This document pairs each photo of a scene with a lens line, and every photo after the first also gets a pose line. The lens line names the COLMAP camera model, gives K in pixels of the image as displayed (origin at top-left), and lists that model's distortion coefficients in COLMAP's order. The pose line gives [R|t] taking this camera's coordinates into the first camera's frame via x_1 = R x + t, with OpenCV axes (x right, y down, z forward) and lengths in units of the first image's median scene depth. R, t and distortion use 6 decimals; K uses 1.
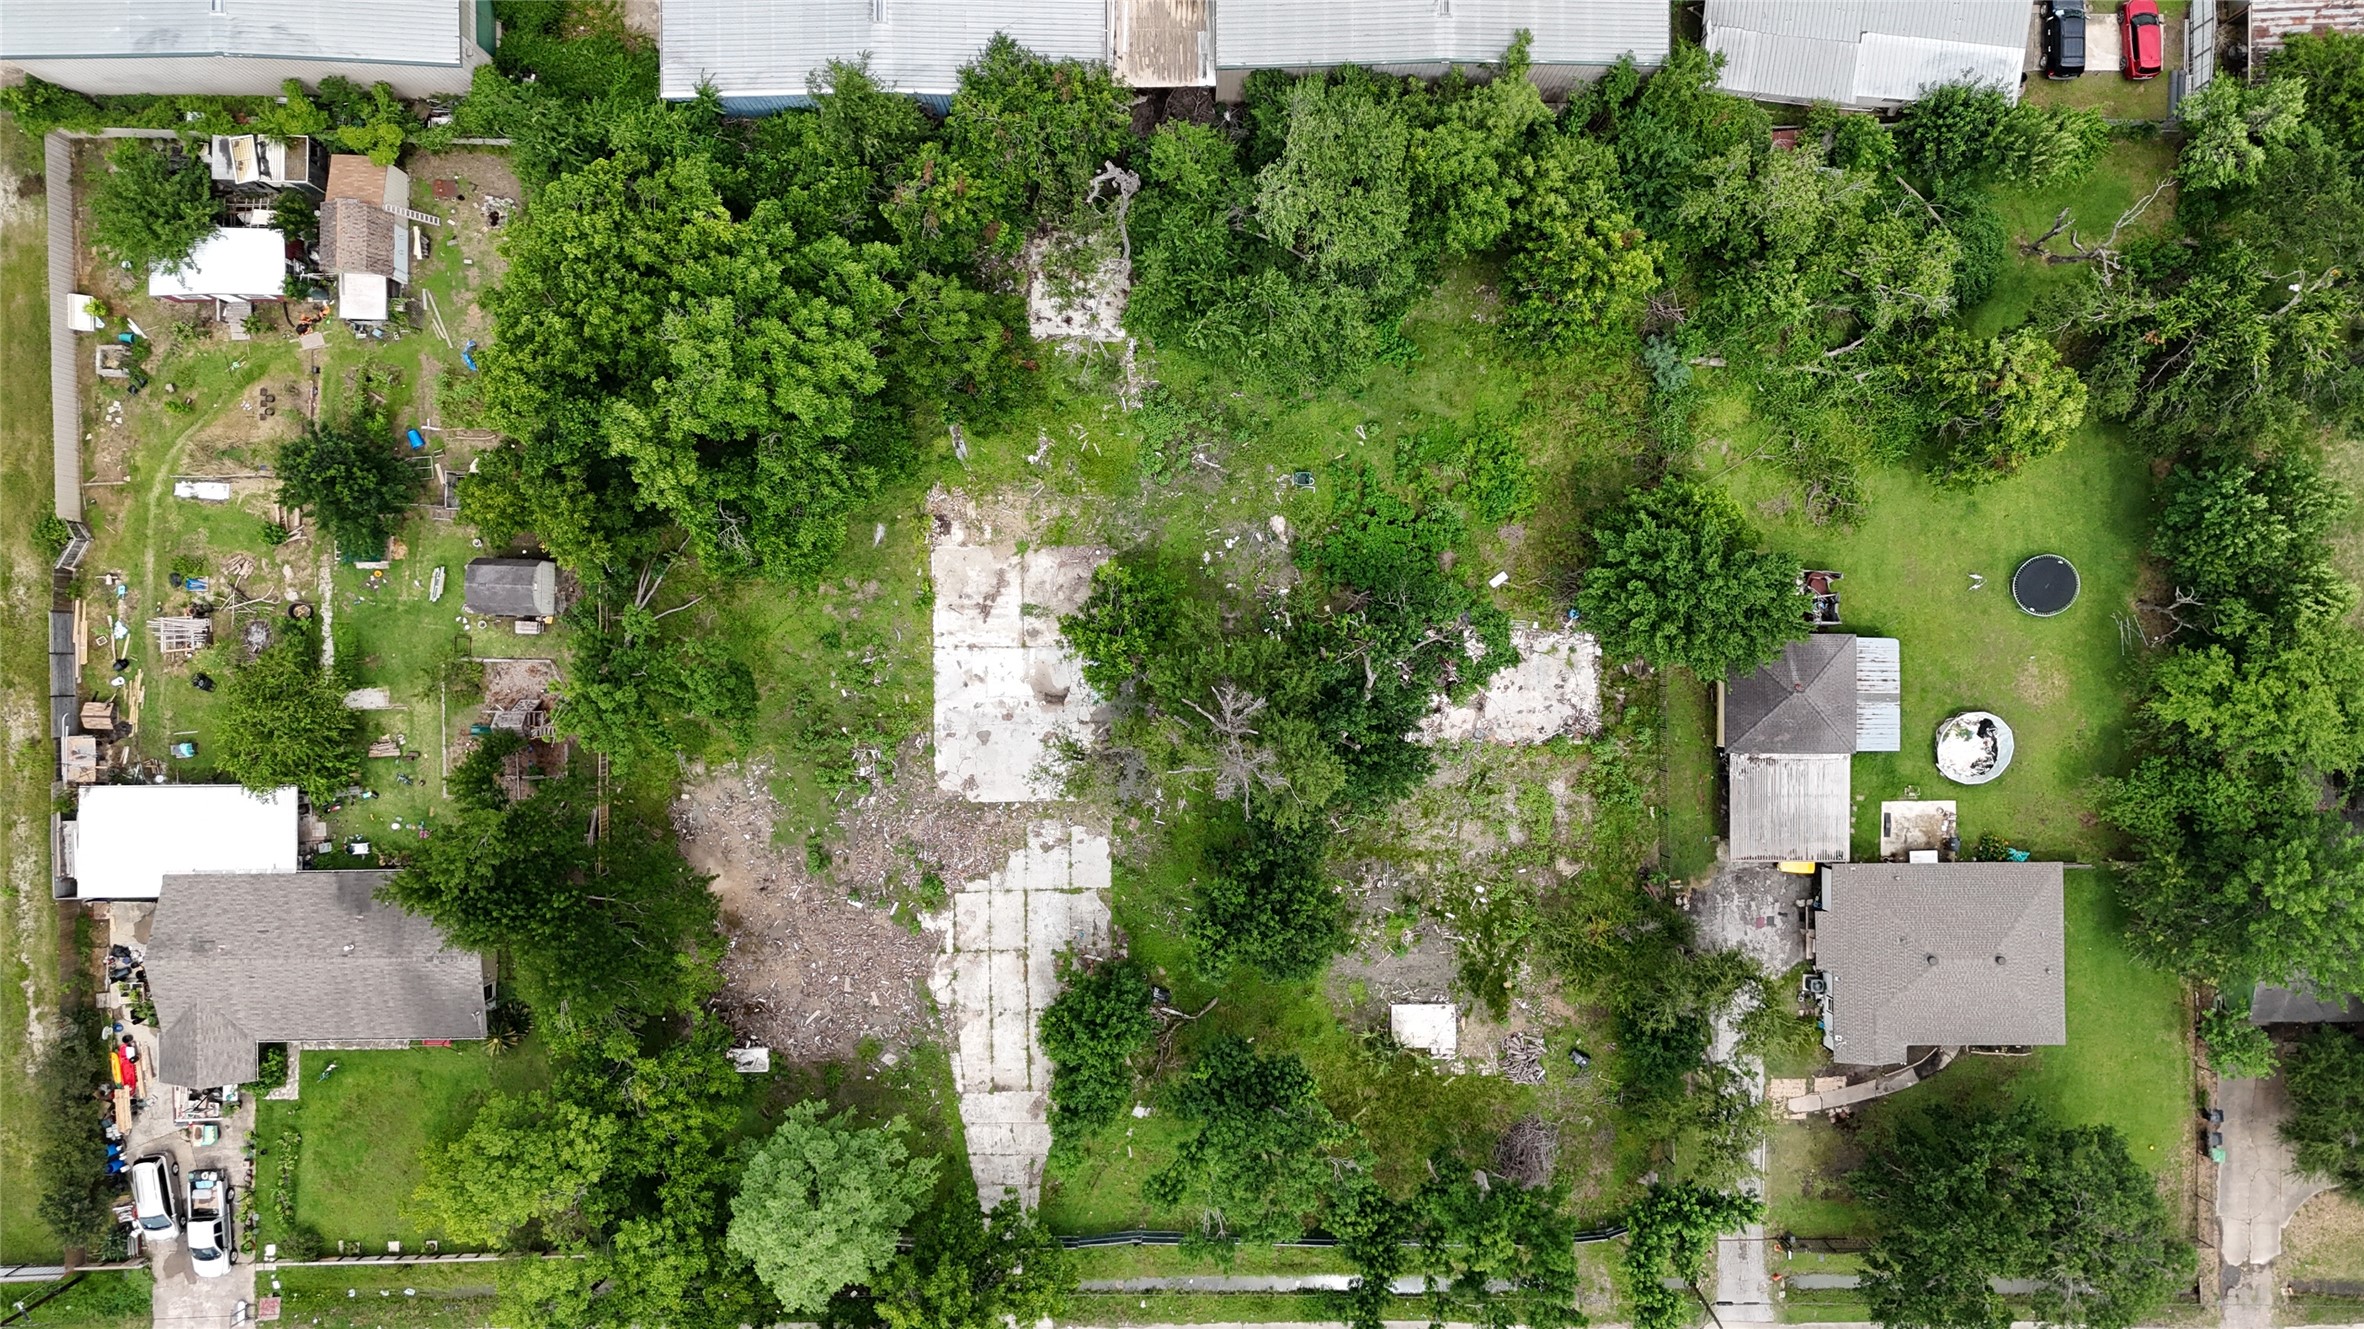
lens RADIAL K [[1732.1, 0, 1198.0], [0, 1732.1, 662.6], [0, 0, 1]] dist [0.070510, -0.065734]
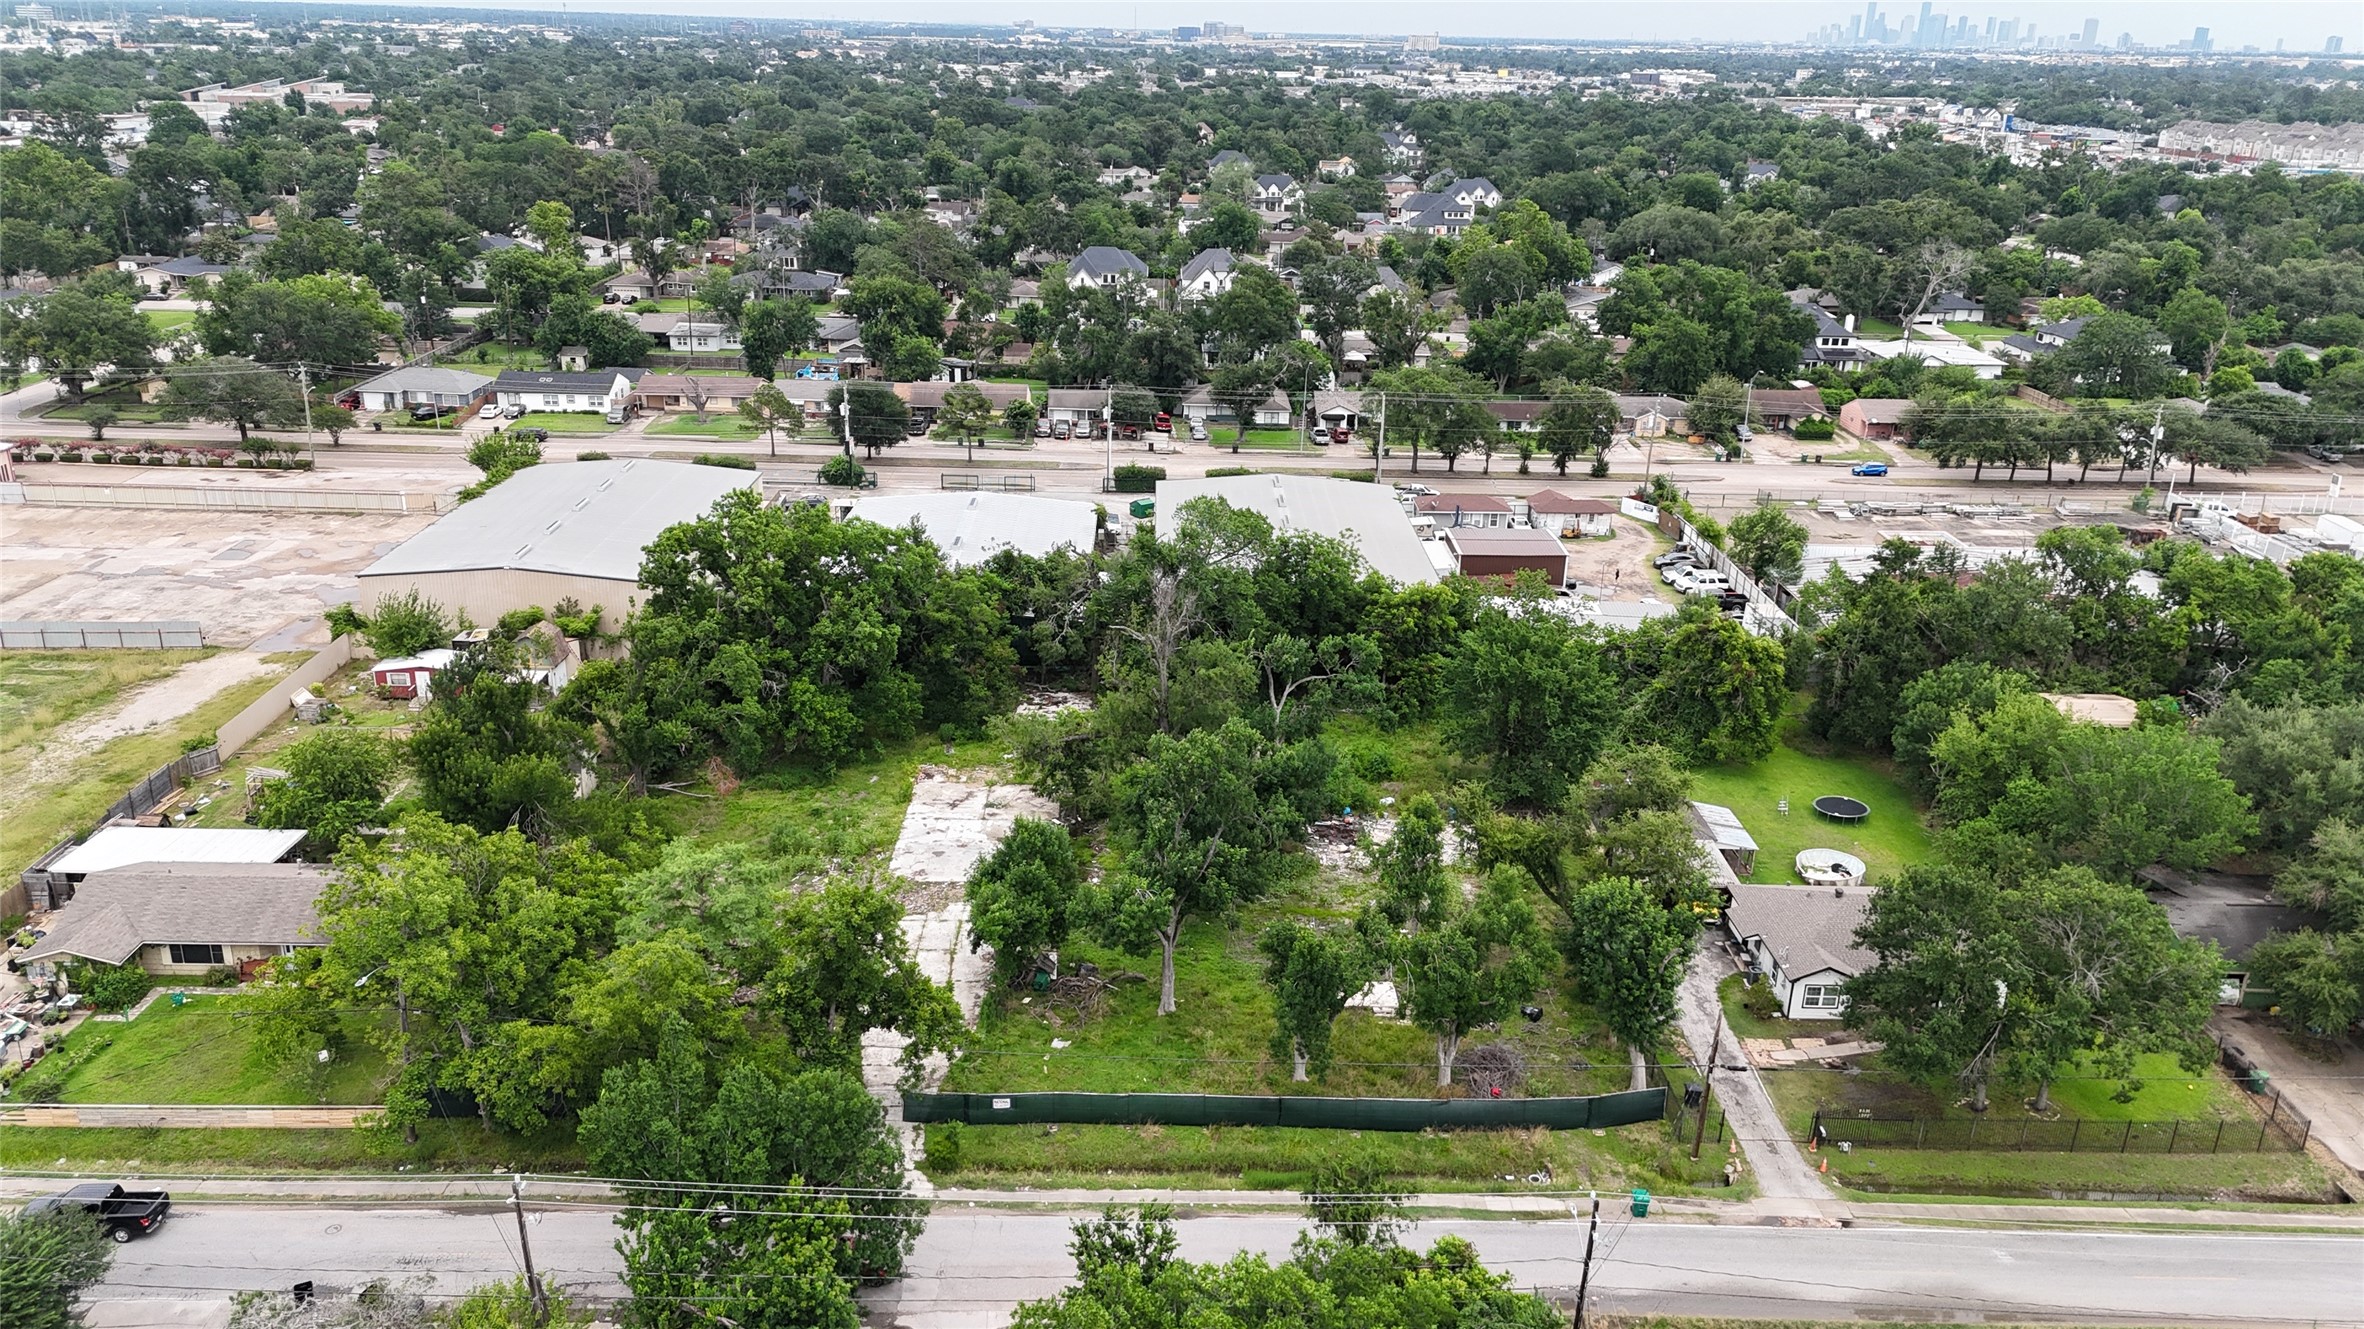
lens RADIAL K [[1732.1, 0, 1186.4], [0, 1732.1, 668.3], [0, 0, 1]] dist [0.070510, -0.065734]
pose [[0.999745, 0.017154, 0.014710, 0.016270], [0.007978, 0.341091, -0.939996, 1.057206], [-0.021142, 0.939874, 0.340867, 0.515230]]
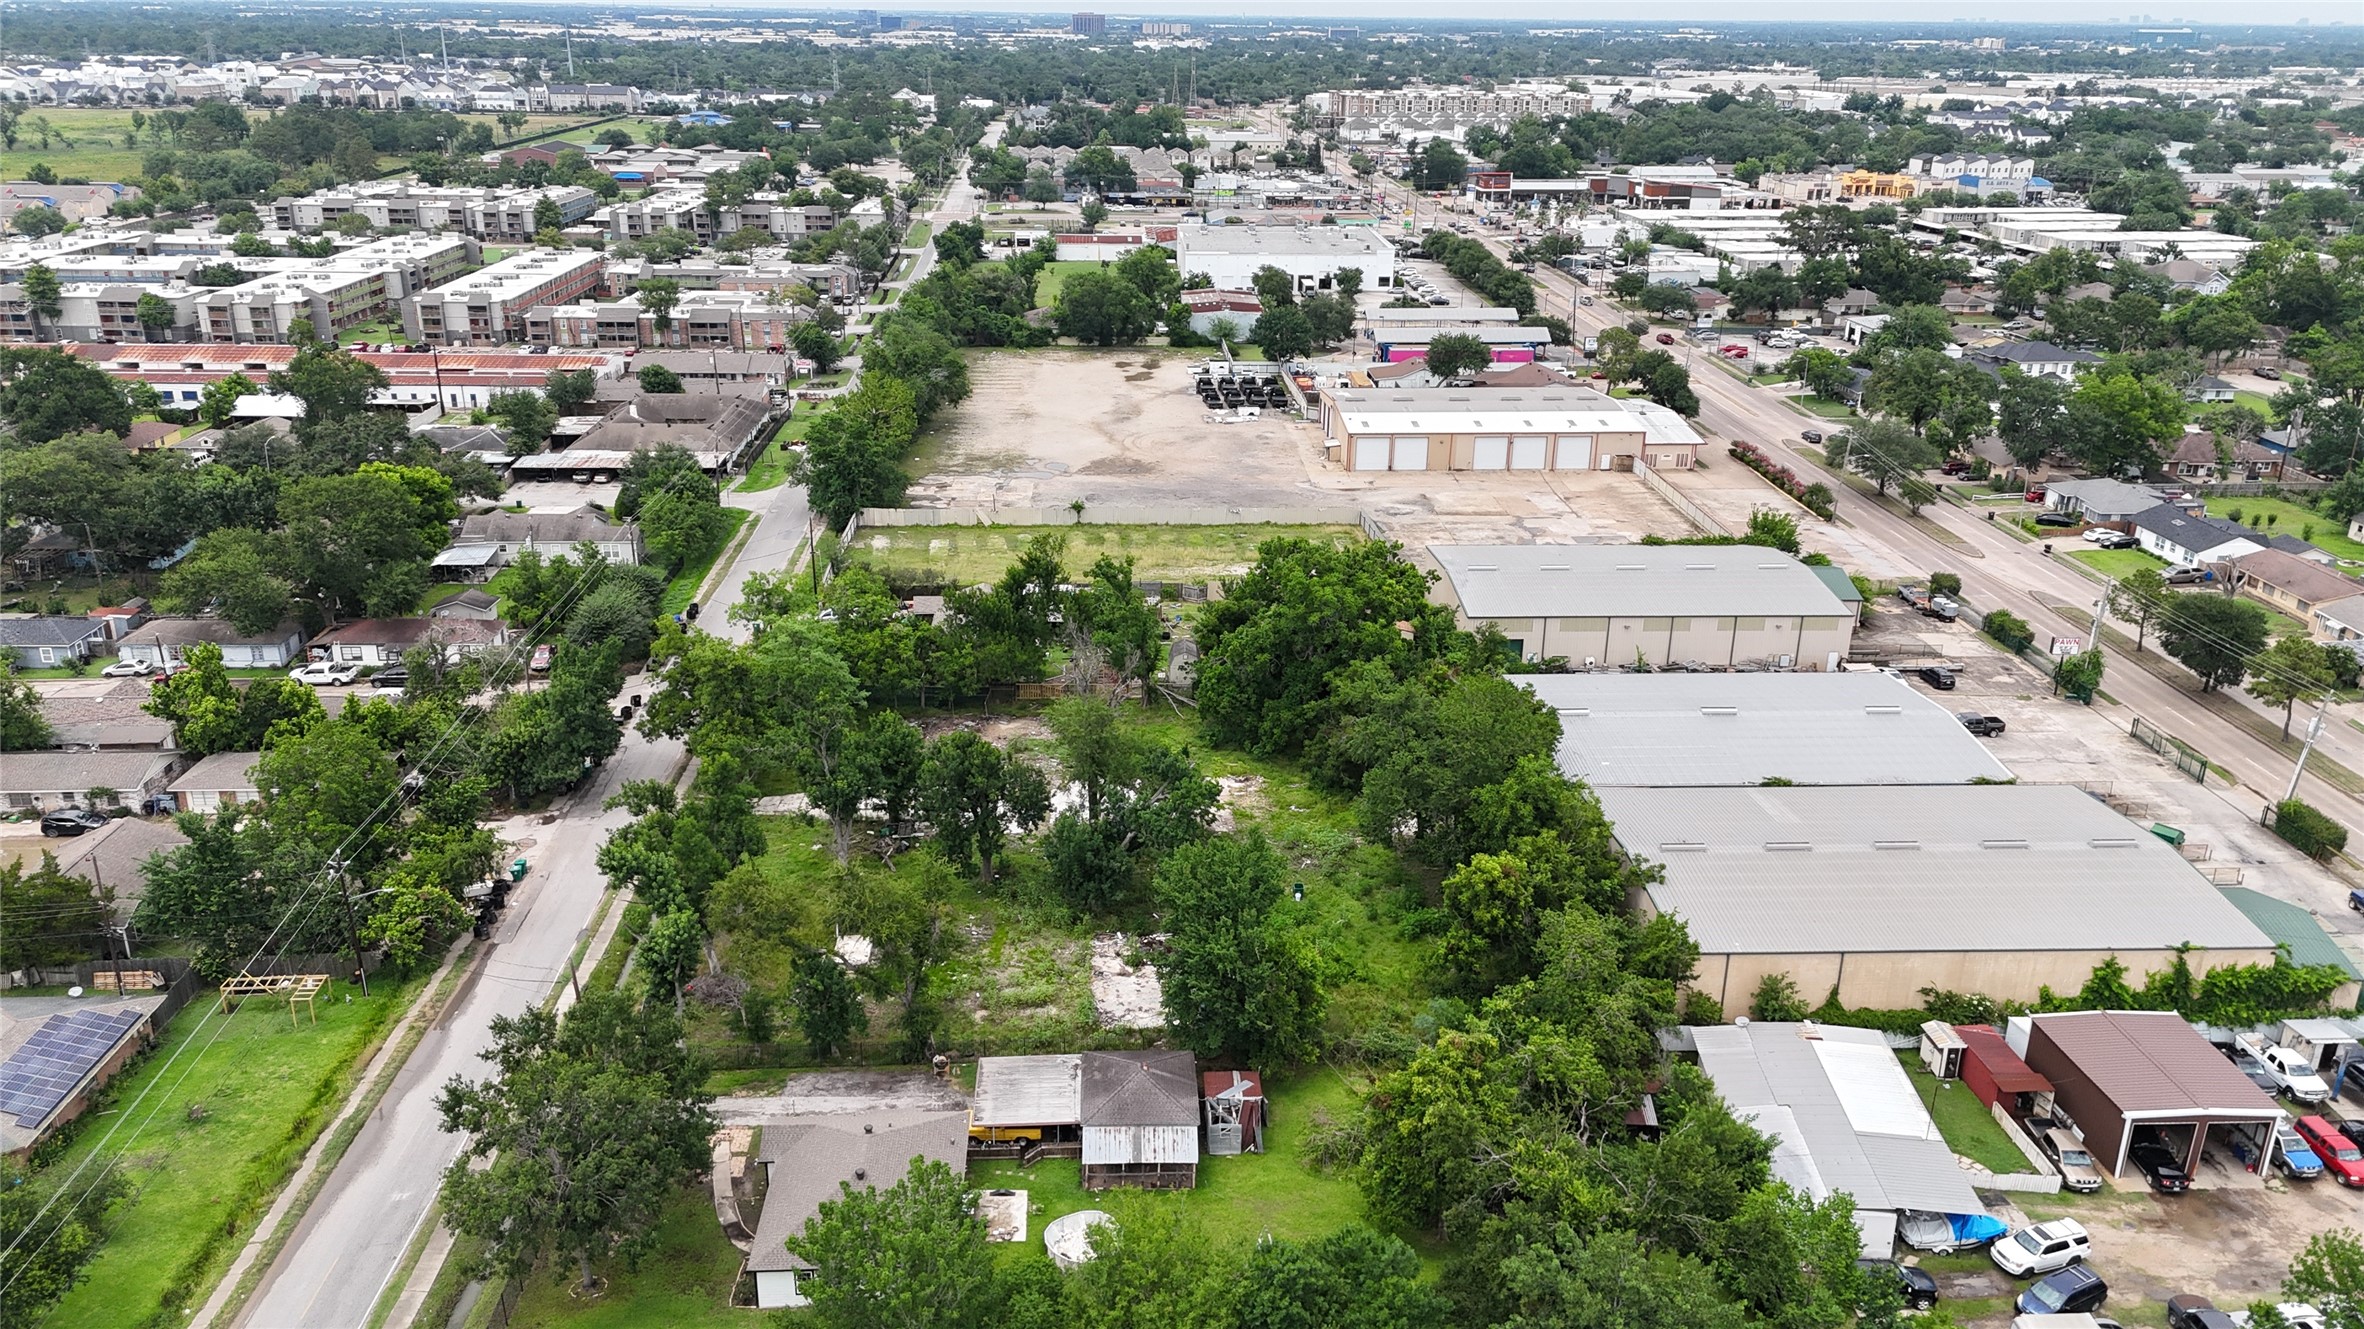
lens RADIAL K [[1732.1, 0, 1179.7], [0, 1732.1, 674.5], [0, 0, 1]] dist [0.070510, -0.065734]
pose [[0.044250, 0.351423, -0.935170, 1.203202], [-0.998893, 0.000586, -0.047045, 0.041885], [-0.015985, 0.936216, 0.351060, 0.407605]]
